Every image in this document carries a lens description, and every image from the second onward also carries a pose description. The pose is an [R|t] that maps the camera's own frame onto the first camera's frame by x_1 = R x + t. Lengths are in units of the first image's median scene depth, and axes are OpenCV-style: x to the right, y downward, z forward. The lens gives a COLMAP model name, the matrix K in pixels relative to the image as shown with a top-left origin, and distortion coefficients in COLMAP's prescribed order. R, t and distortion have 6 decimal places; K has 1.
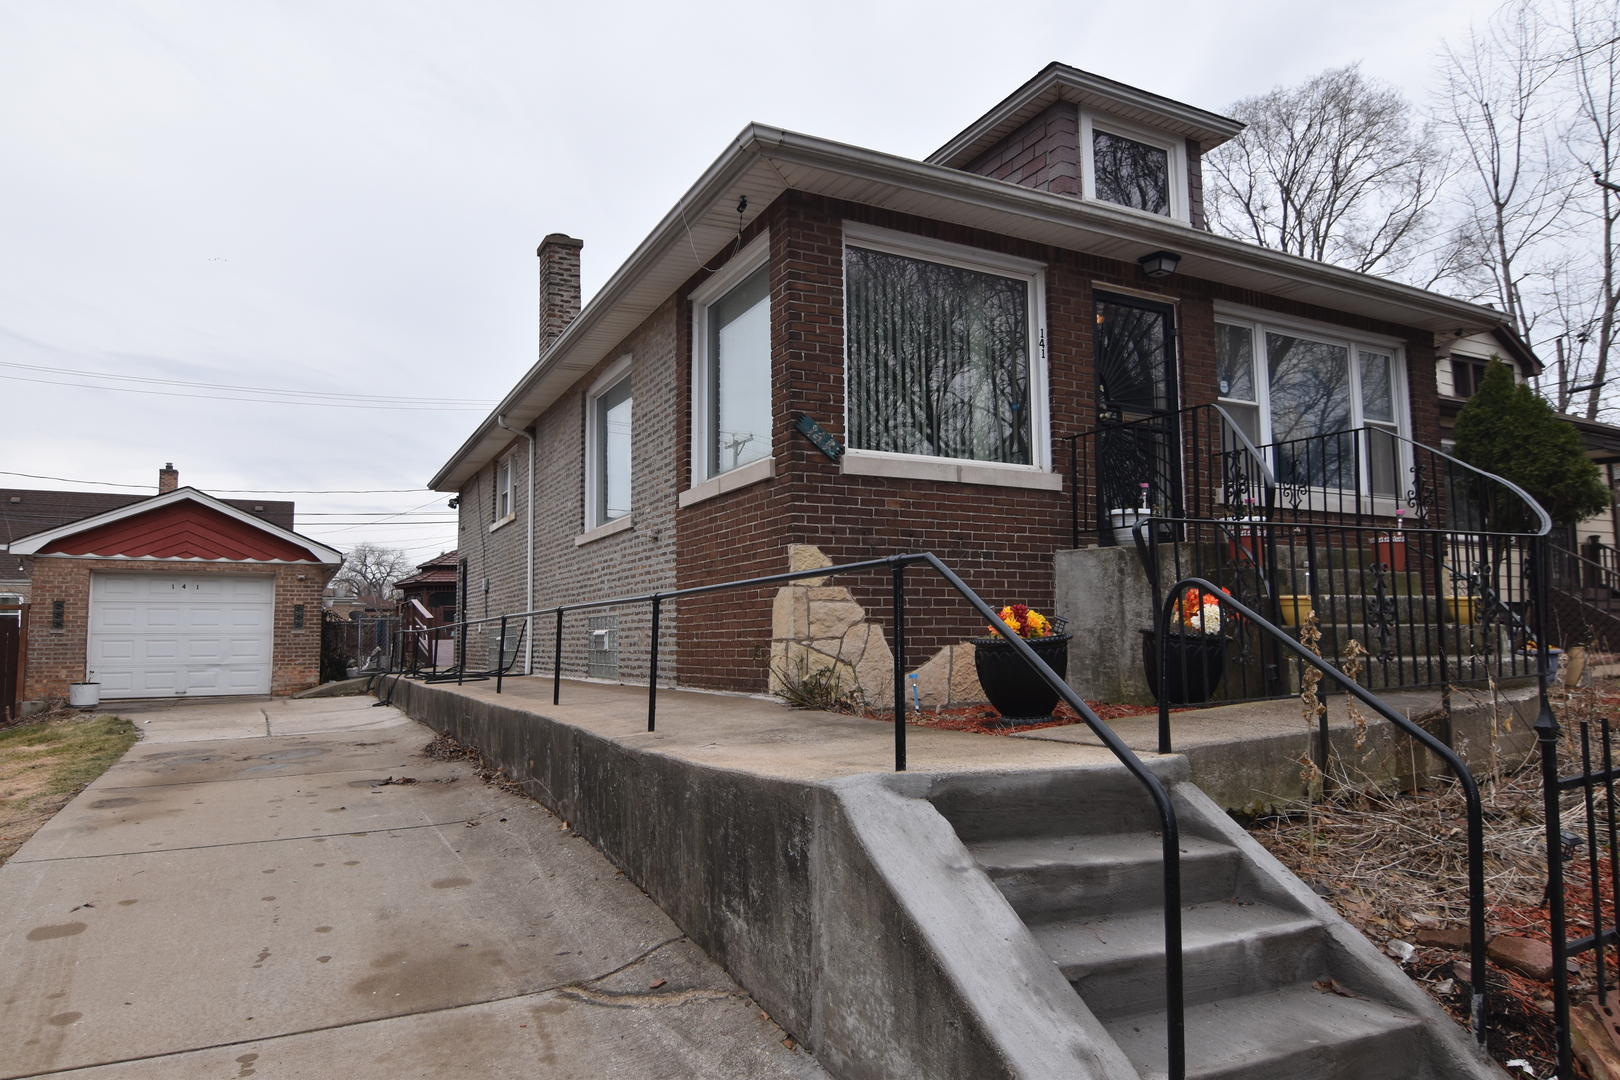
lens RADIAL K [[1008.2, 0, 809.0], [0, 1008.2, 543.5], [0, 0, 1]] dist [-0.008201, -0.005006]
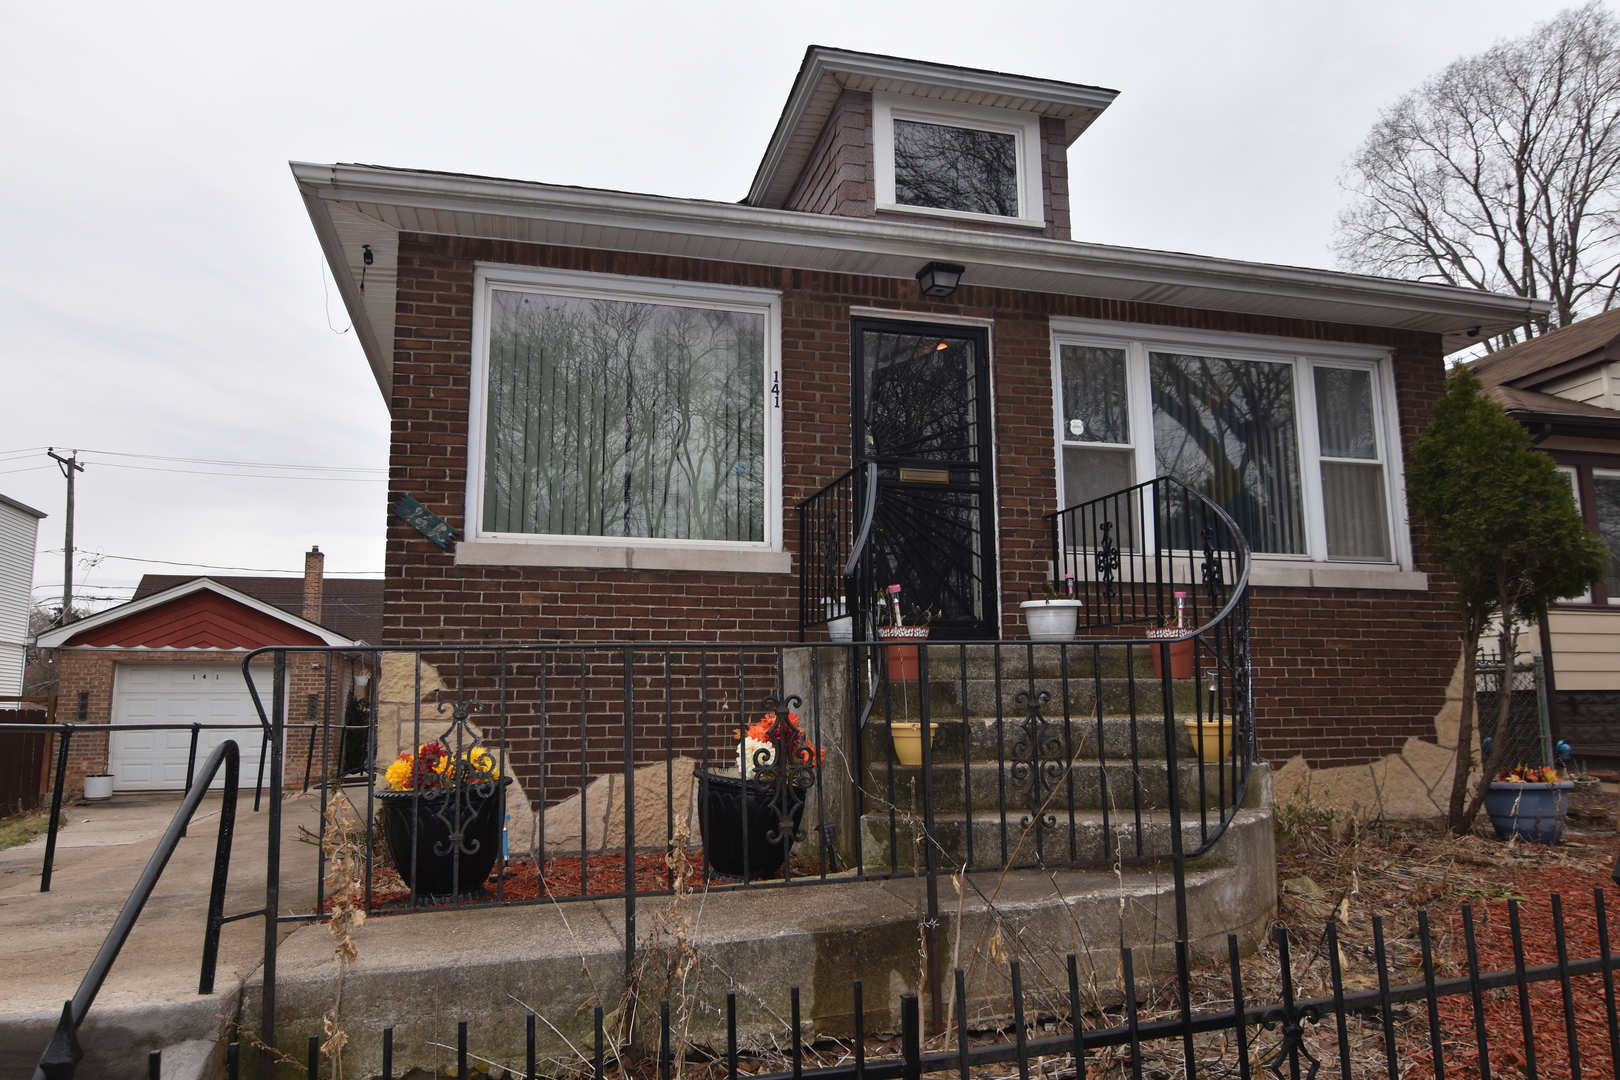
lens RADIAL K [[1096.4, 0, 811.3], [0, 1096.4, 542.8], [0, 0, 1]] dist [-0.006844, 0.002192]
pose [[0.974367, -0.032588, -0.222592, 0.445975], [0.019085, 0.997860, -0.062545, -0.021575], [0.224154, 0.056693, 0.972903, 0.164641]]
